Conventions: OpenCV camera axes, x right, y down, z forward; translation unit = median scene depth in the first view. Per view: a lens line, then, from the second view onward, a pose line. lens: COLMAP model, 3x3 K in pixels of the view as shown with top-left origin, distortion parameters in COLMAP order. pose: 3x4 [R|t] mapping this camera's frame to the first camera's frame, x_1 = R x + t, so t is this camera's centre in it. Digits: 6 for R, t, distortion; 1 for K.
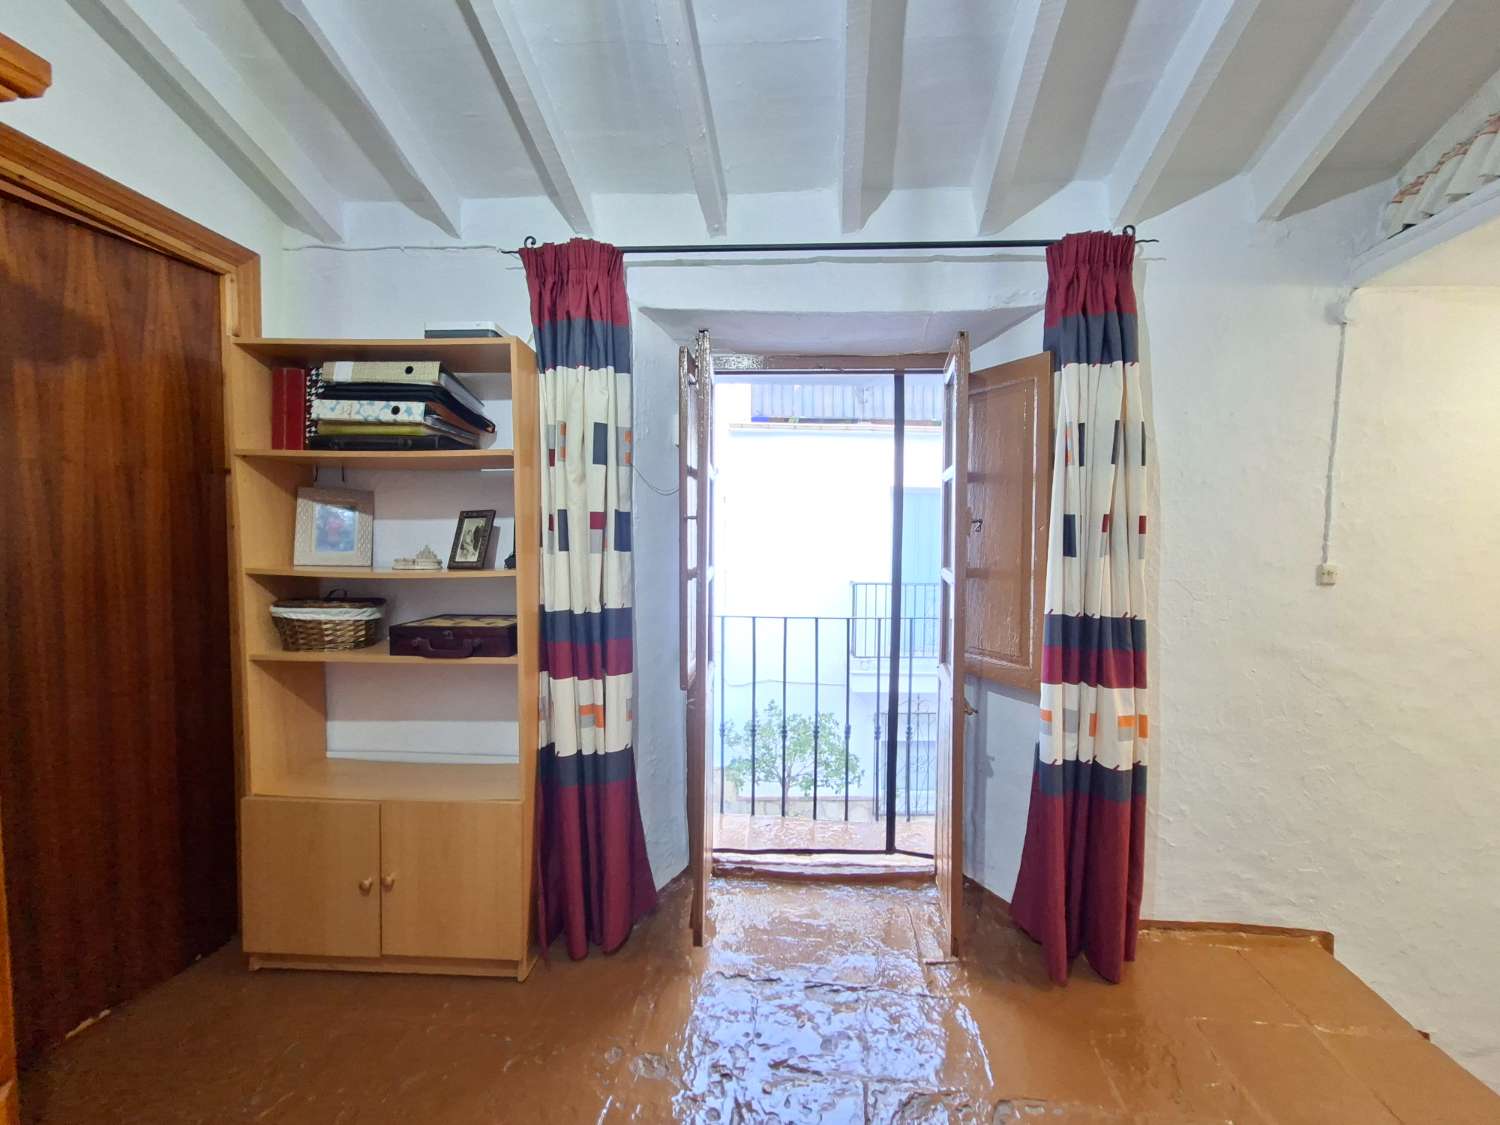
lens RADIAL K [[592.1, 0, 750.6], [0, 592.1, 561.6], [0, 0, 1]] dist [-0.000147, 0.000676]
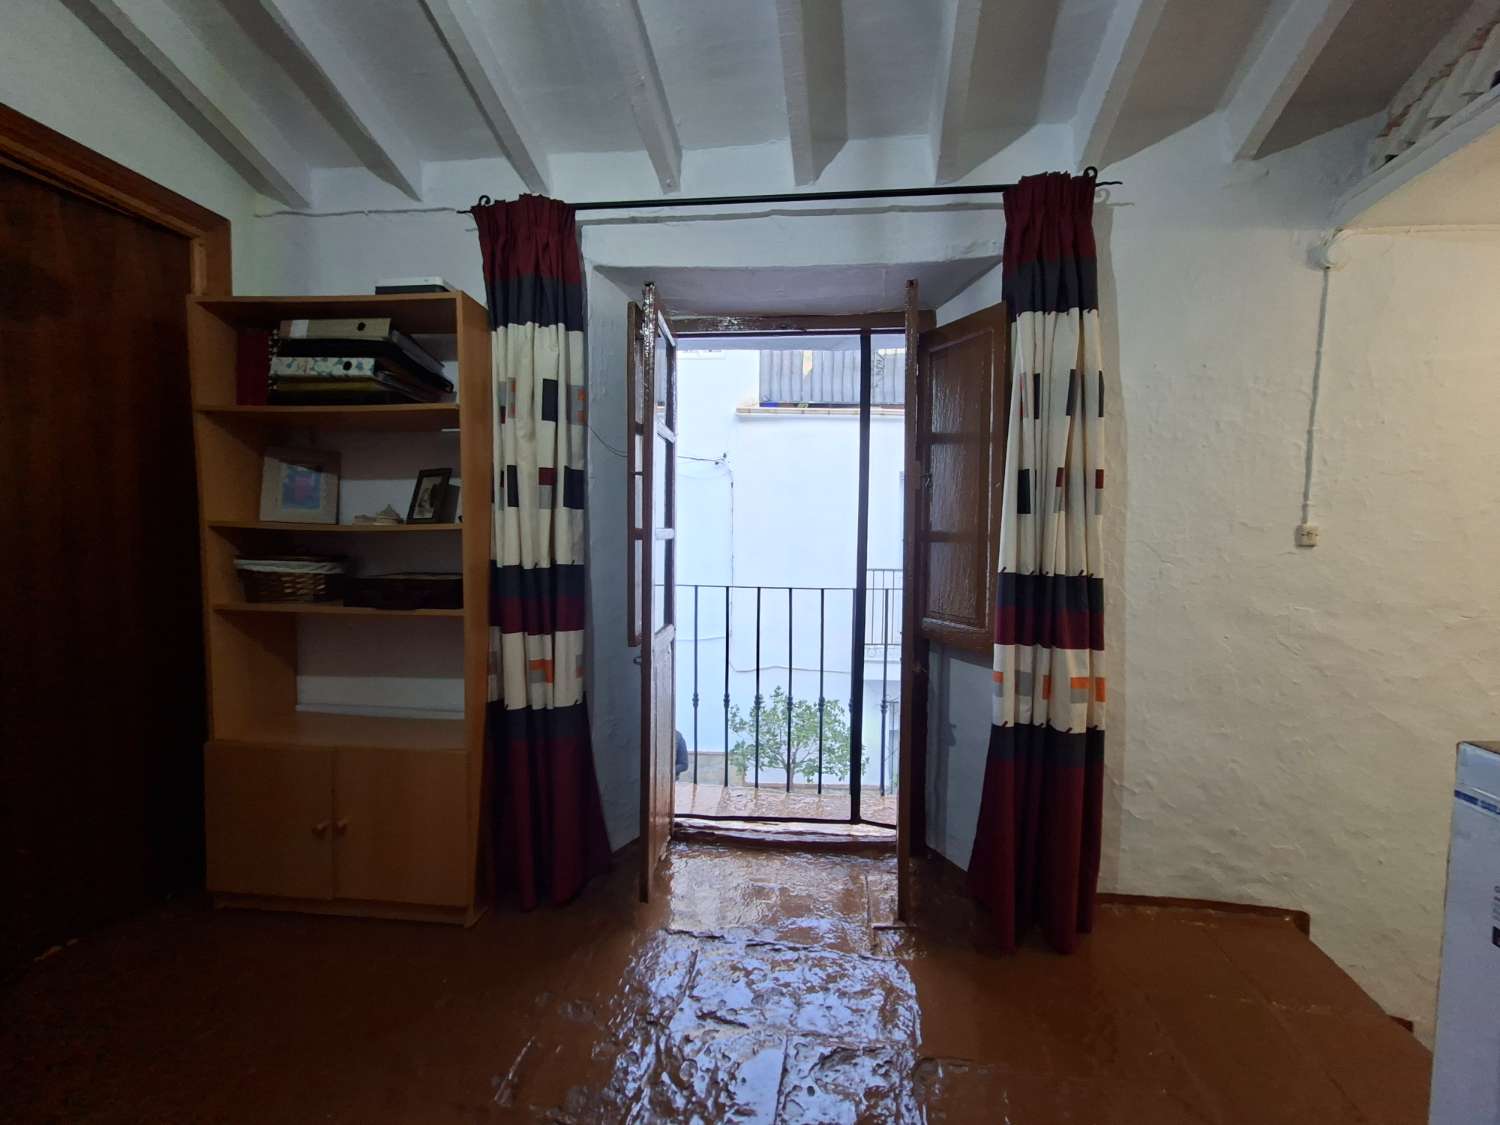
lens RADIAL K [[592.1, 0, 750.6], [0, 592.1, 561.6], [0, 0, 1]] dist [-0.000147, 0.000676]
pose [[0.998771, 0.006936, -0.049077, 0.136272], [-0.006652, 0.999960, 0.005946, 0.065962], [0.049116, -0.005613, 0.998777, 0.011378]]
